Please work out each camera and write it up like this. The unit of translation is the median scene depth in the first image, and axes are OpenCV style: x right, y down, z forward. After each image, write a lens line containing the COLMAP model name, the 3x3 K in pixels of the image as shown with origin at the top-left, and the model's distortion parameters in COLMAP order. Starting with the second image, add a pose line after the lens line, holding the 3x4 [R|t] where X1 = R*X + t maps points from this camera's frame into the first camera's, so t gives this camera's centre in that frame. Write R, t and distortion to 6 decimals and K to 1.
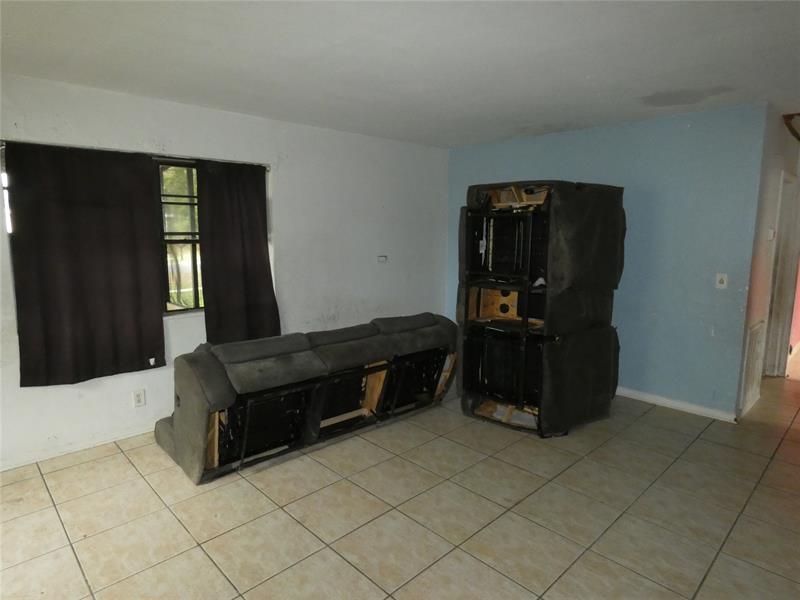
lens RADIAL K [[470.9, 0, 399.9], [0, 470.9, 303.7], [0, 0, 1]] dist [-0.001824, 0.000142]
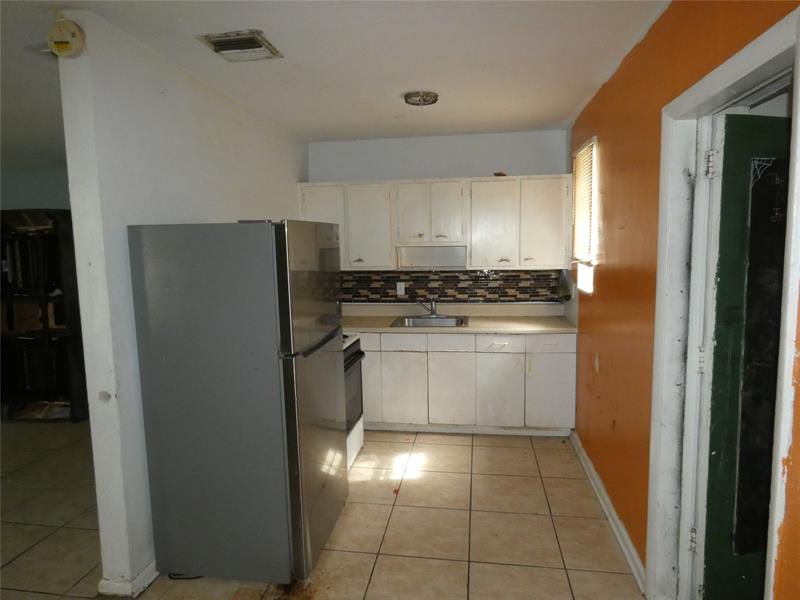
lens RADIAL K [[470.9, 0, 400.4], [0, 470.9, 291.6], [0, 0, 1]] dist [-0.001824, 0.000142]
pose [[0.802962, -0.074751, 0.591324, 0.268312], [0.111478, 0.993432, -0.025794, 0.073083], [-0.585512, 0.086631, 0.806022, -0.441329]]
